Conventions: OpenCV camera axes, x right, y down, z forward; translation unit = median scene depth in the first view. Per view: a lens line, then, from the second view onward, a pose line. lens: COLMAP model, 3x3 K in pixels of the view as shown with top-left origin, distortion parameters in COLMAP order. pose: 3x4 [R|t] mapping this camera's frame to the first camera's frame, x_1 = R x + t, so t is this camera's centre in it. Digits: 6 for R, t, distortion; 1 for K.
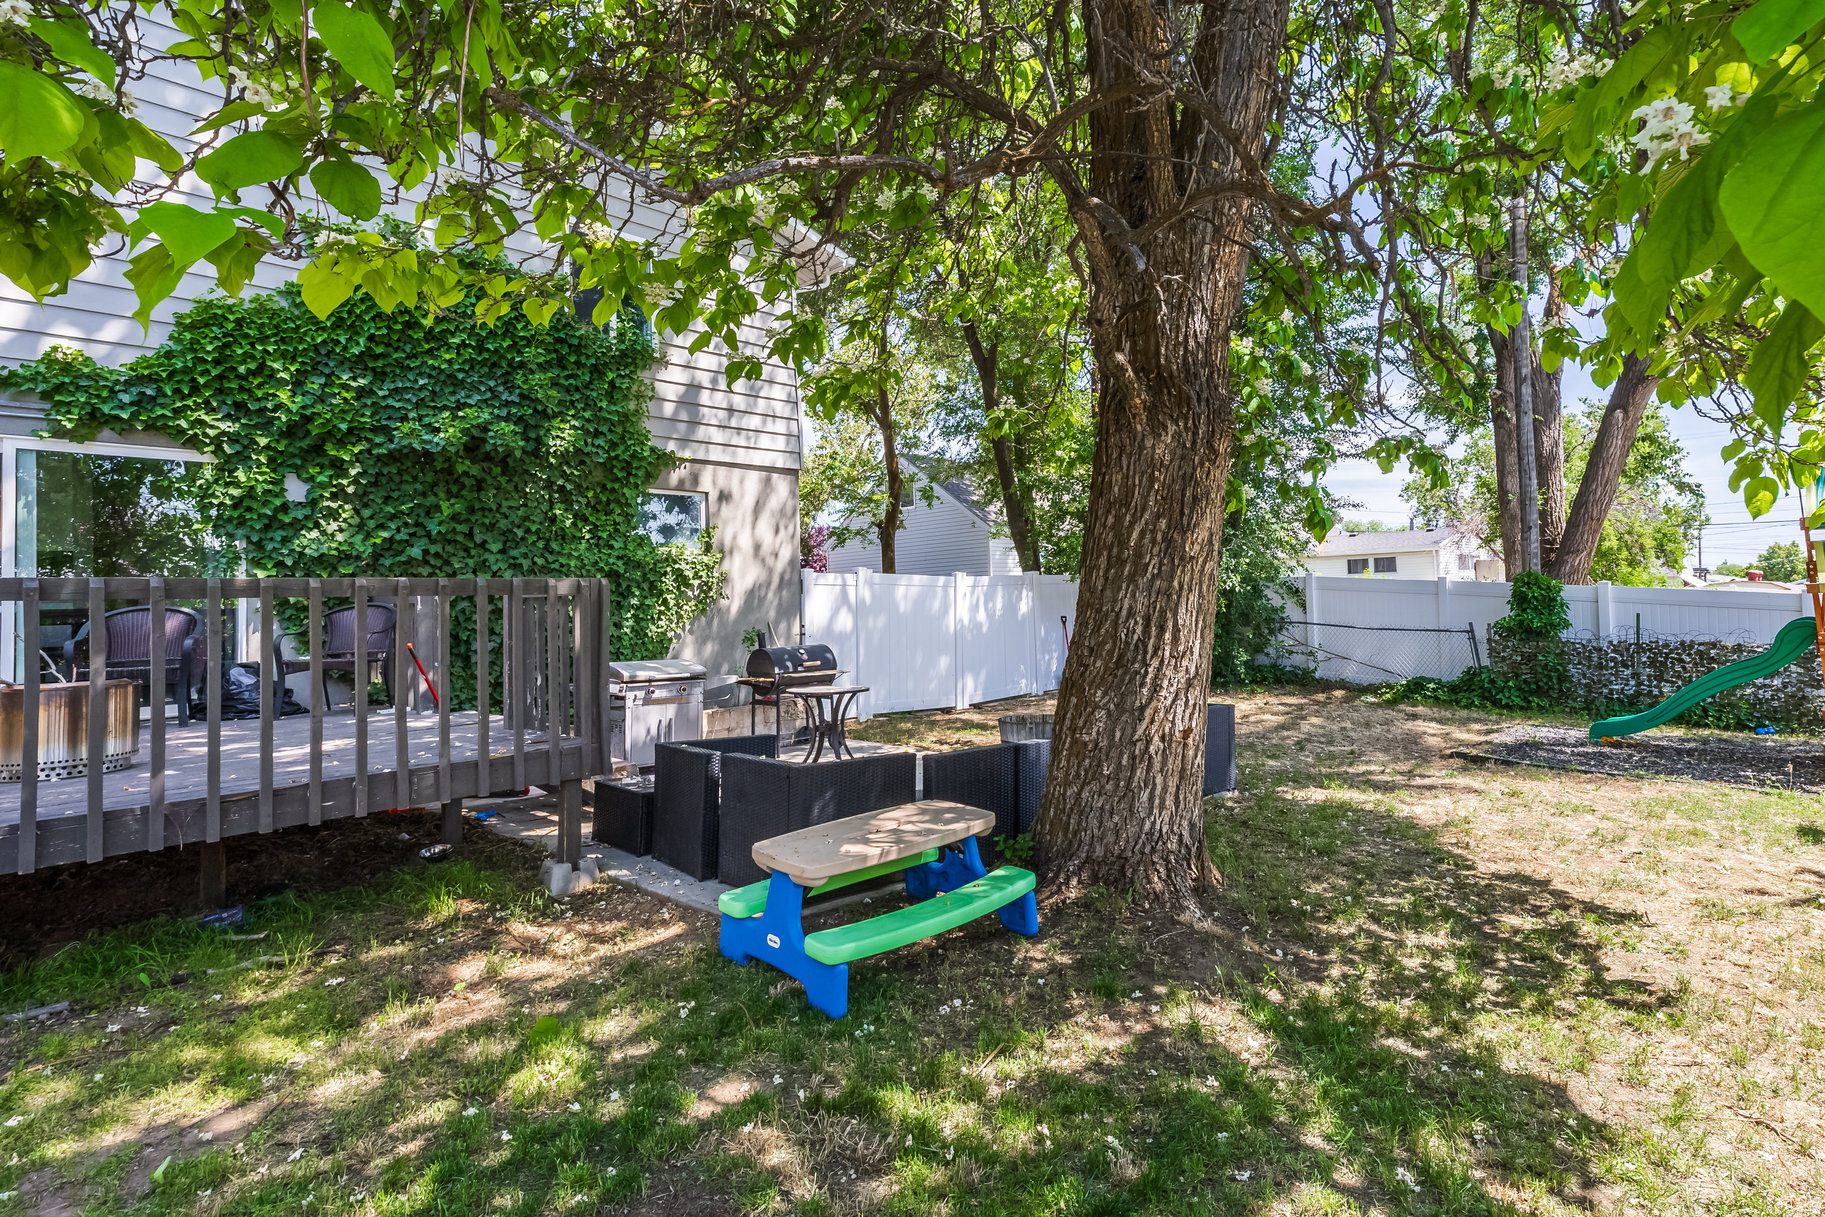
lens RADIAL K [[842.4, 0, 912.5], [0, 842.4, 608.5], [0, 0, 1]] dist [0.017543, 0.000760]
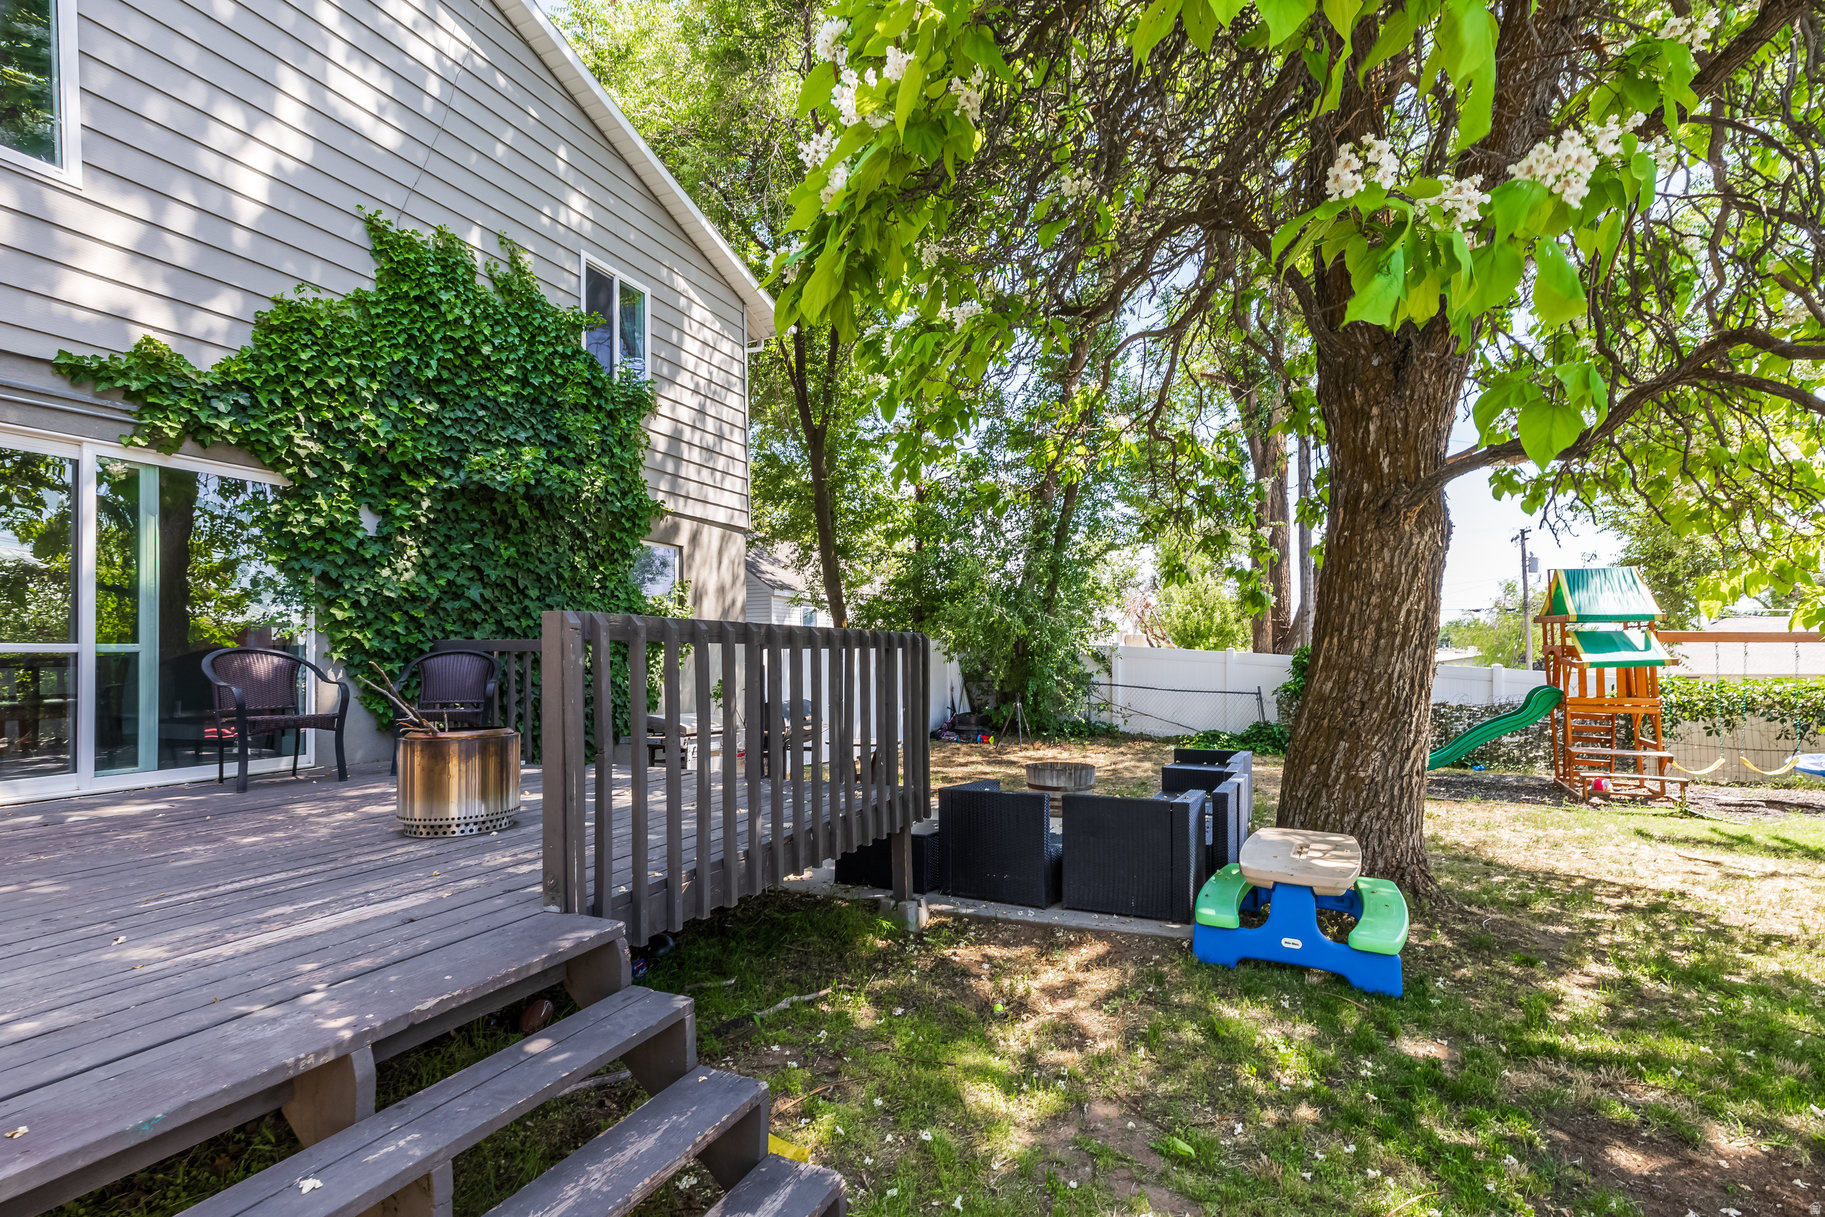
lens RADIAL K [[808.5, 0, 850.4], [0, 808.5, 684.0], [0, 0, 1]] dist [0.000950, -0.000133]
pose [[0.962188, 0.013771, 0.272038, -0.478406], [-0.019038, 0.999679, 0.016732, 0.008070], [-0.271720, -0.021278, 0.962141, 0.033452]]
